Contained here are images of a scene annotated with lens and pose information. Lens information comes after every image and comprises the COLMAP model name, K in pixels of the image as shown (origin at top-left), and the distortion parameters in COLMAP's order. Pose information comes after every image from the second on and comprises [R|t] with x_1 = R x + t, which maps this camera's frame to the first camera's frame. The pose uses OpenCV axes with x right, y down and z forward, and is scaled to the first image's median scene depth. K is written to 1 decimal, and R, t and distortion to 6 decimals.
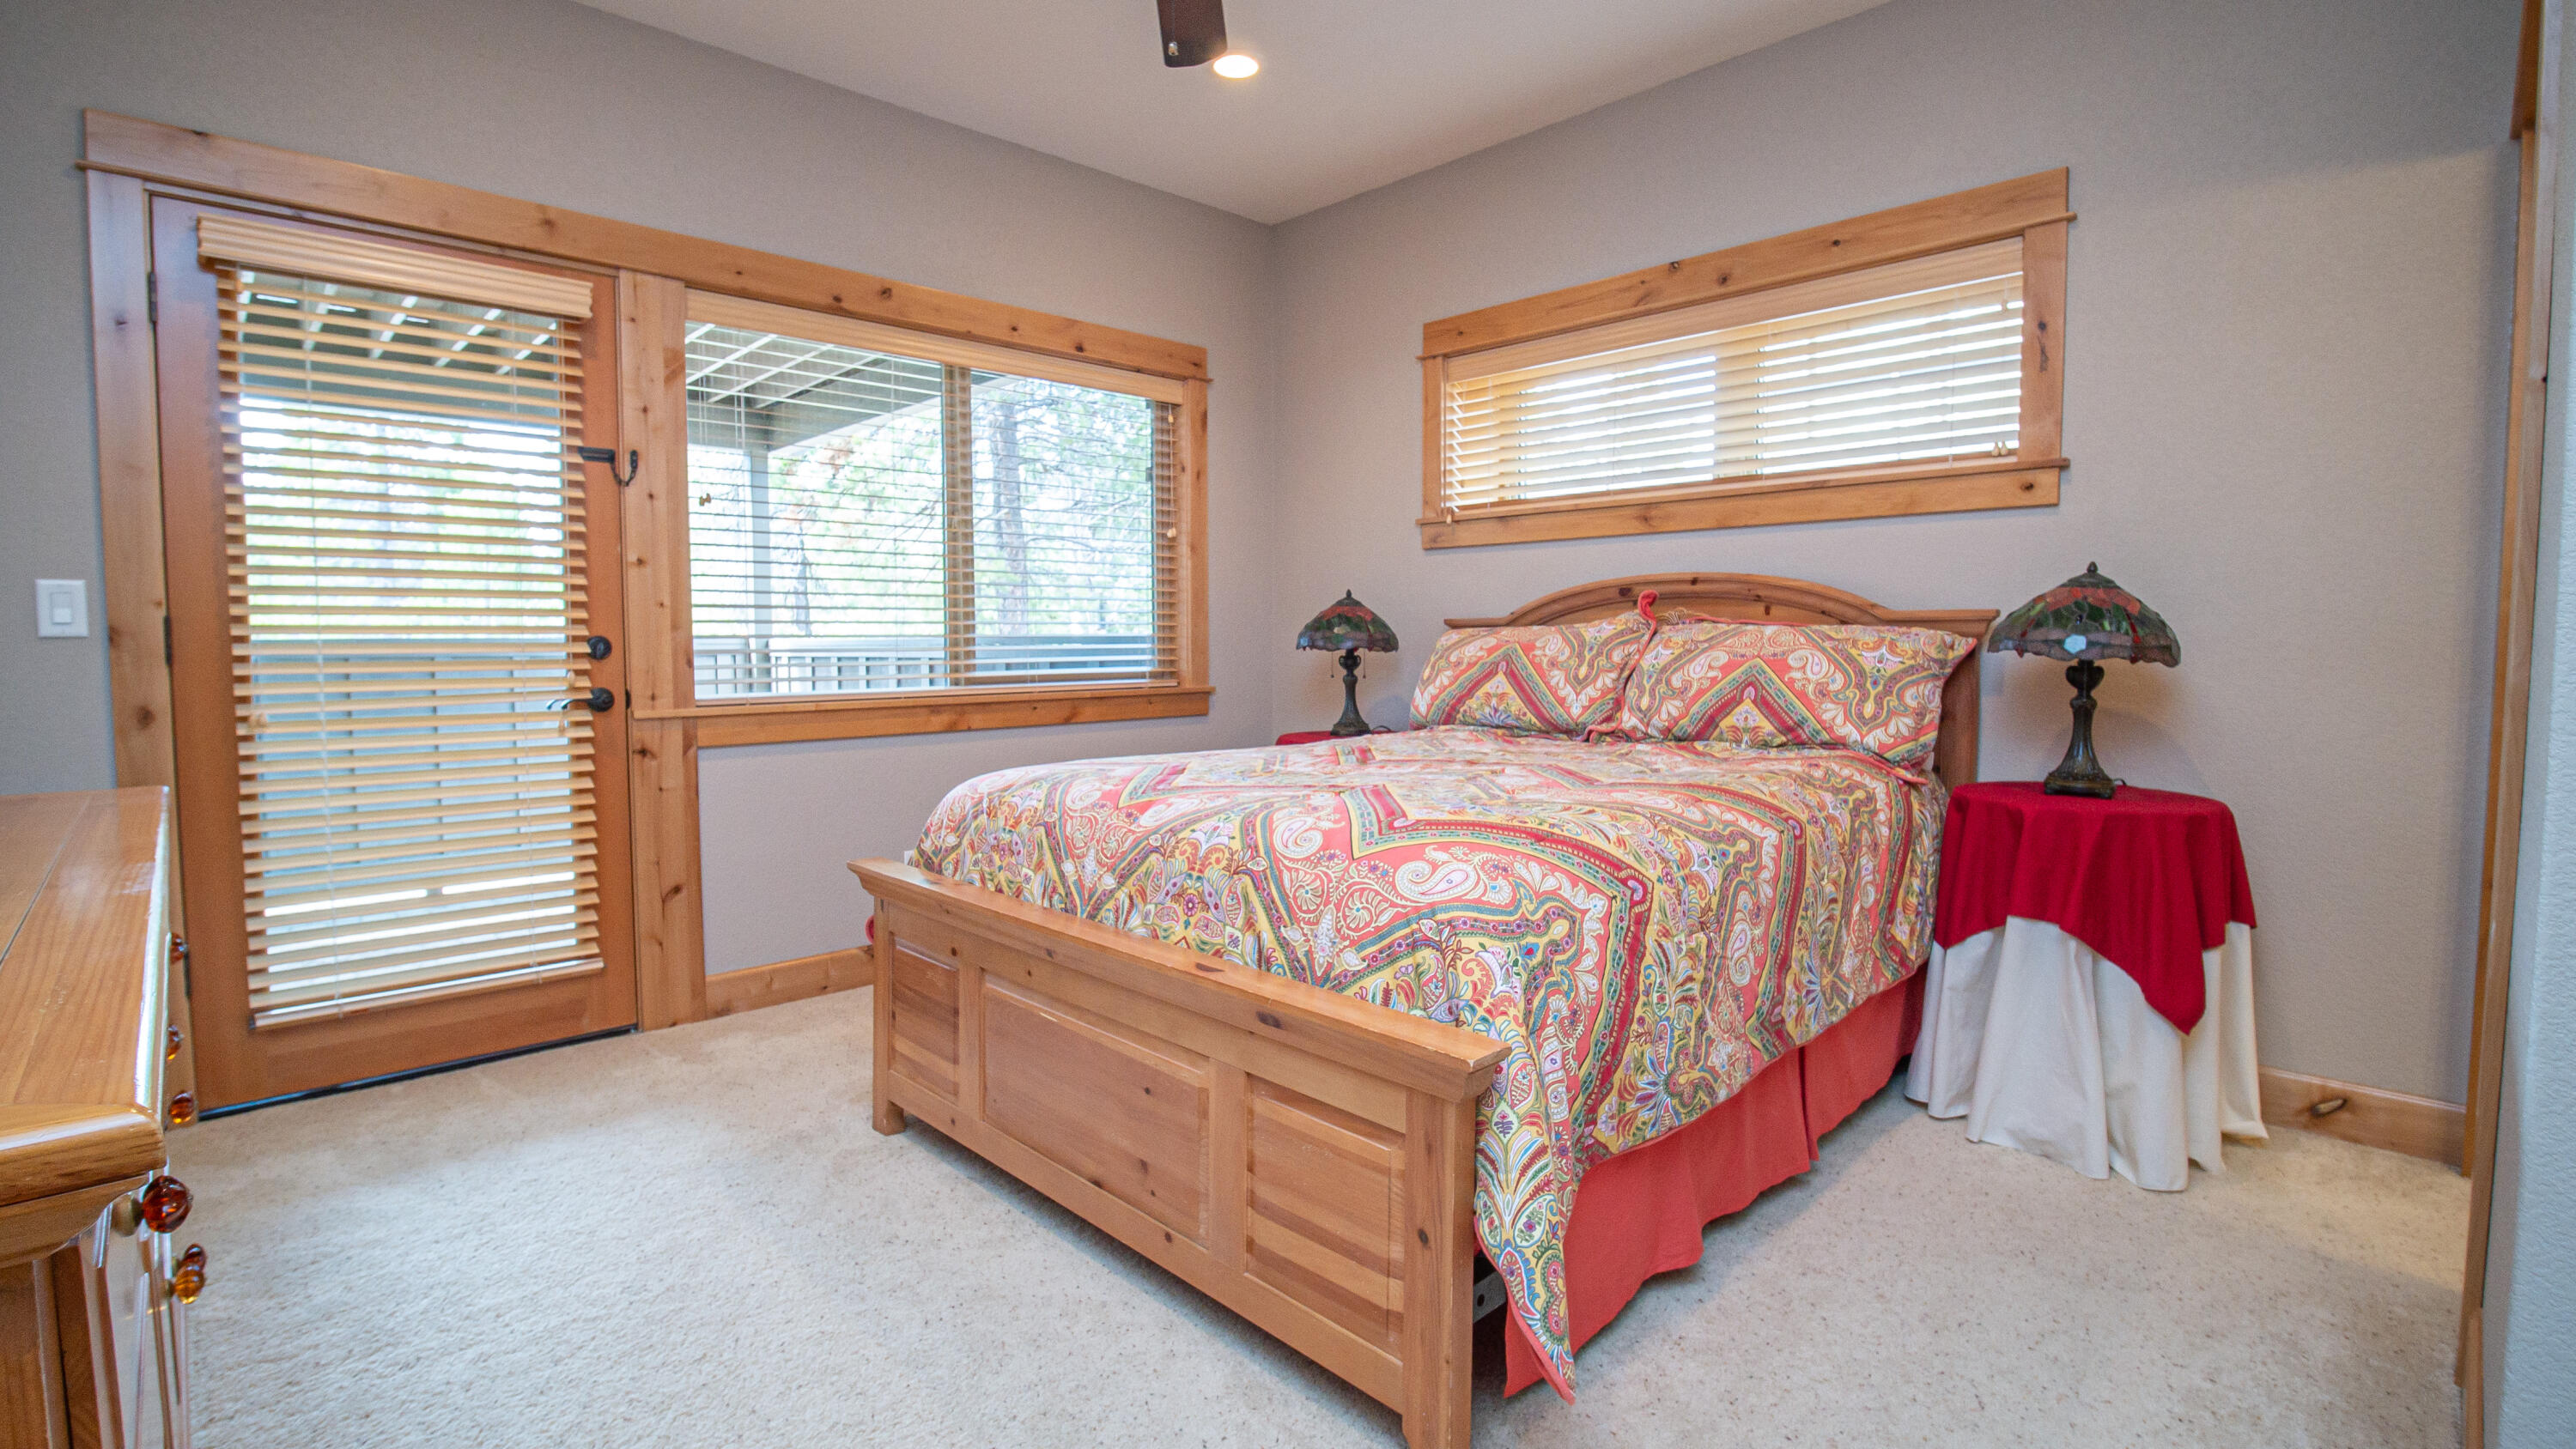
lens RADIAL K [[1178.5, 0, 1277.7], [0, 1178.5, 712.5], [0, 0, 1]] dist [-0.018425, -0.001291]
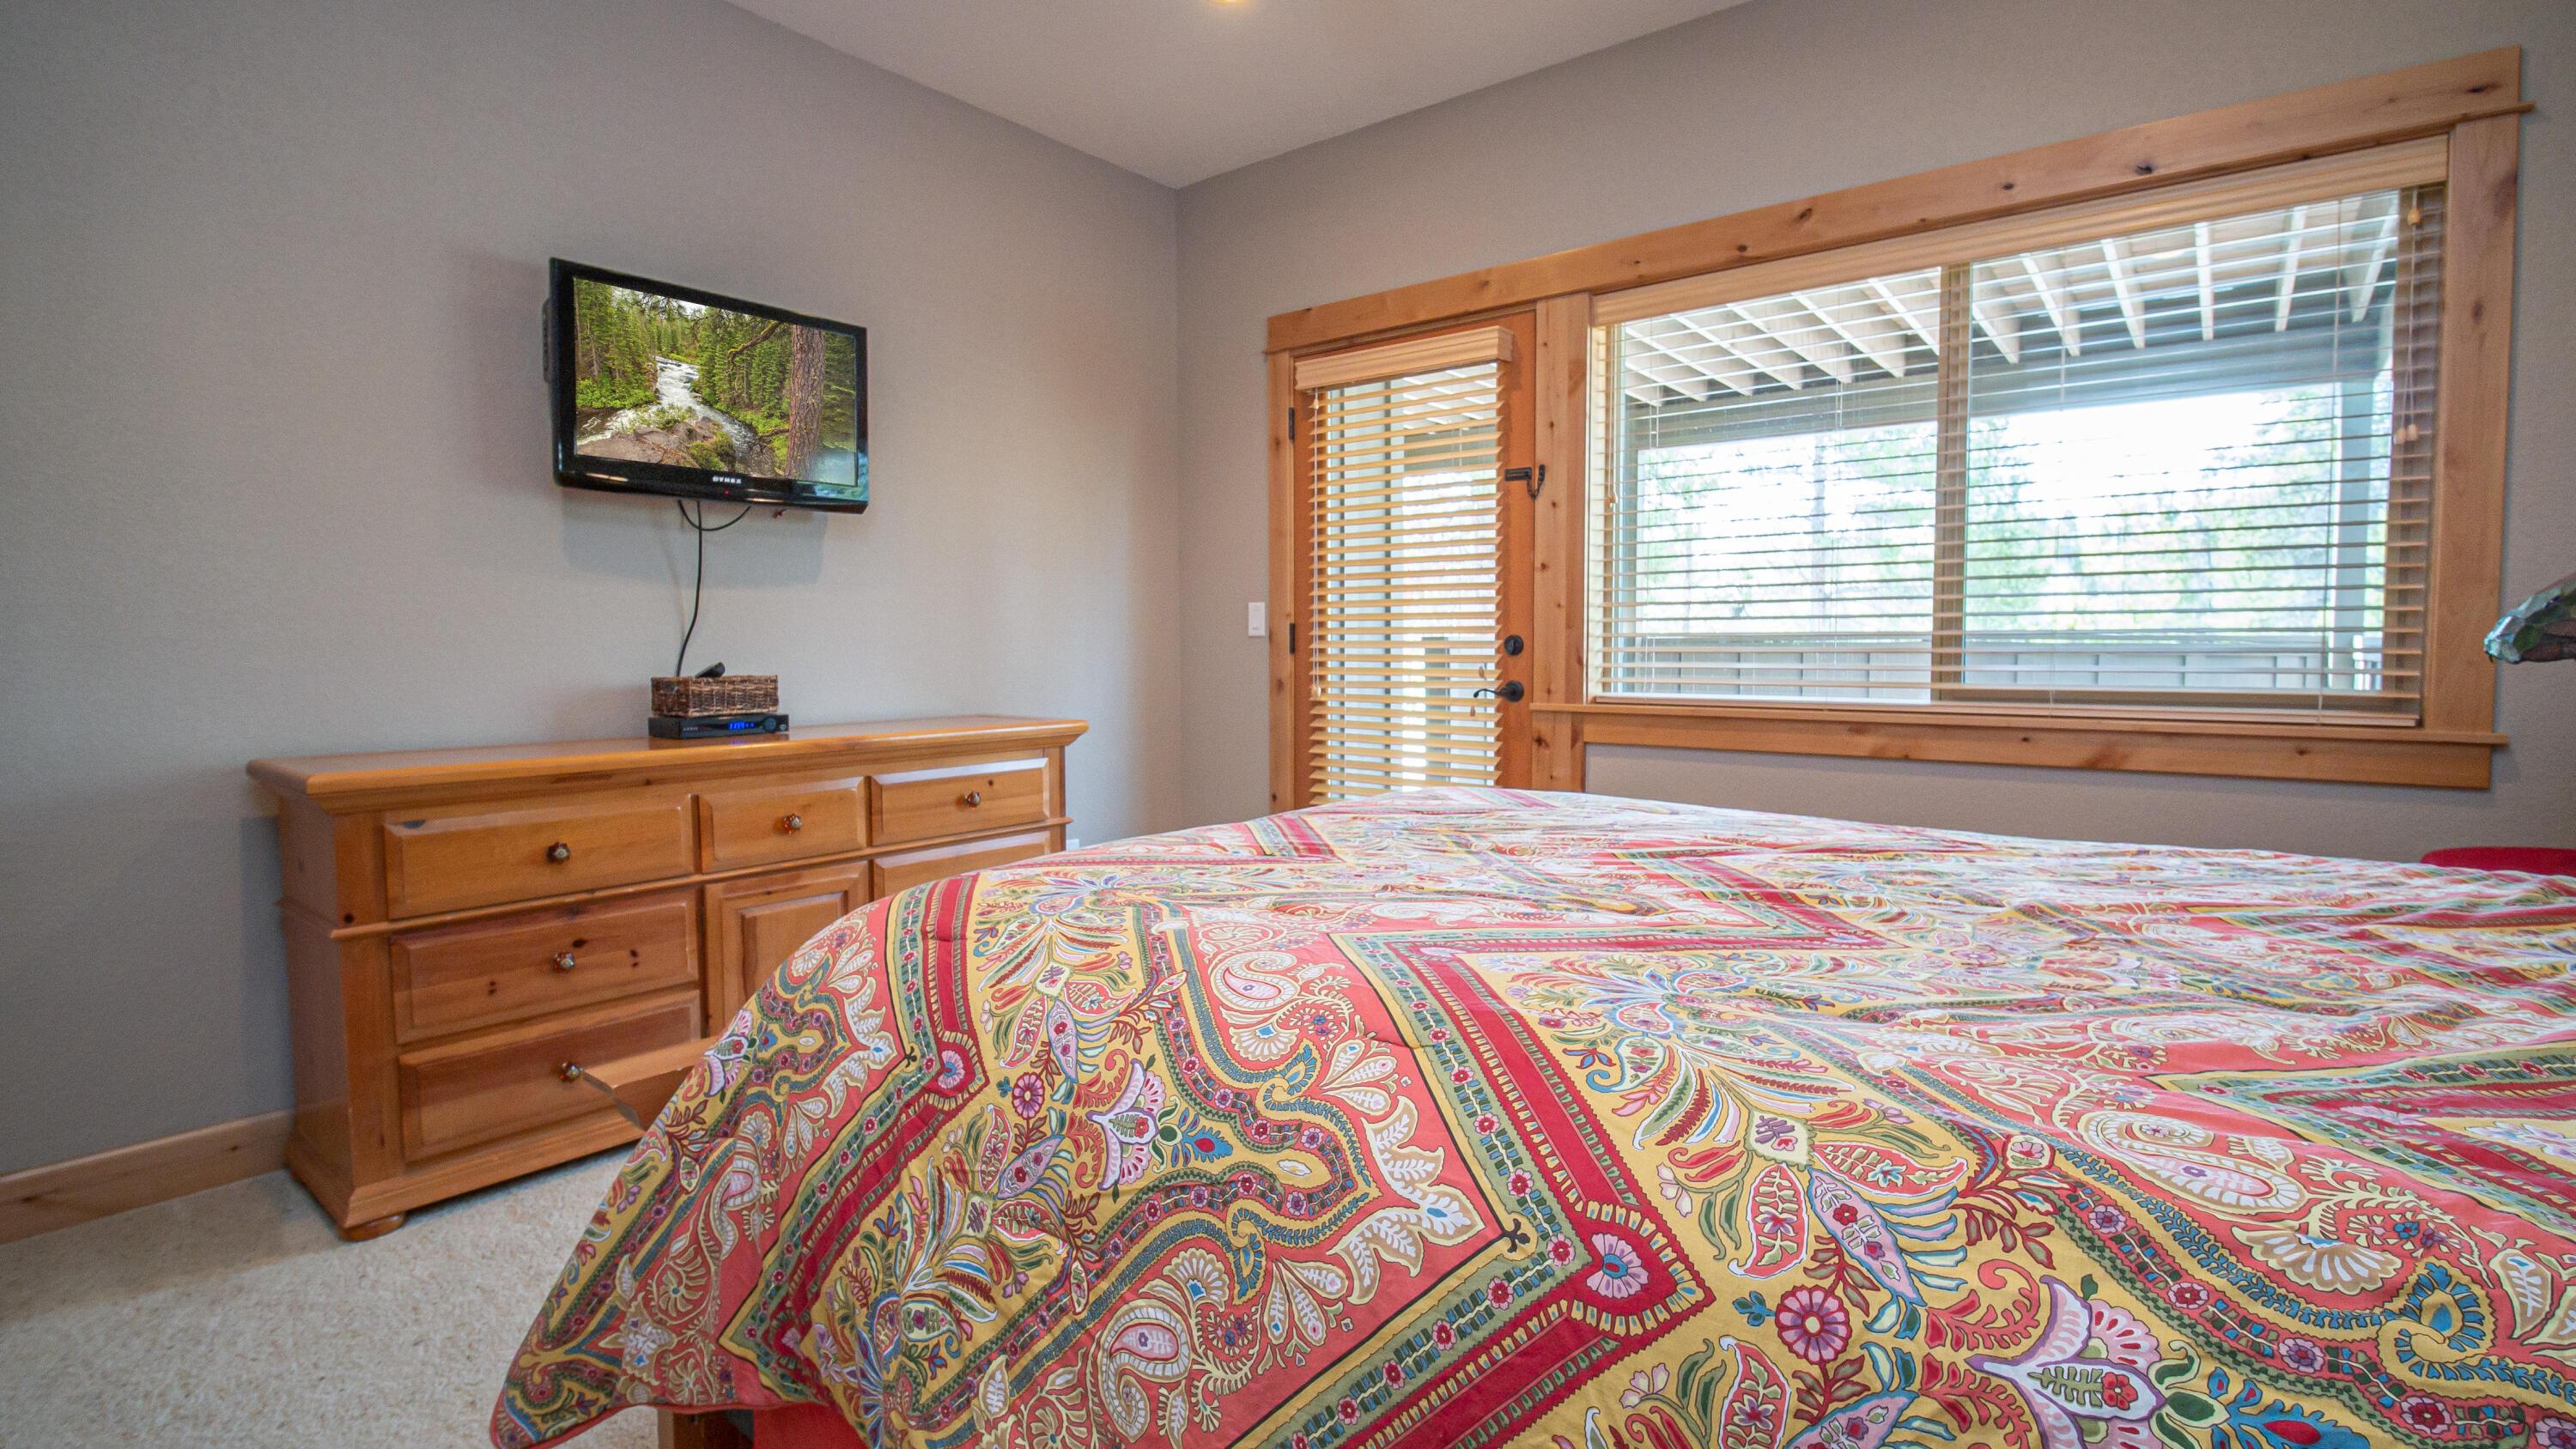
lens RADIAL K [[1178.5, 0, 1277.7], [0, 1178.5, 712.5], [0, 0, 1]] dist [-0.018425, -0.001291]
pose [[0.122411, 0.062880, -0.990486, 0.620901], [-0.058590, 0.996708, 0.056034, -0.048401], [0.990749, 0.051174, 0.125693, 0.750215]]
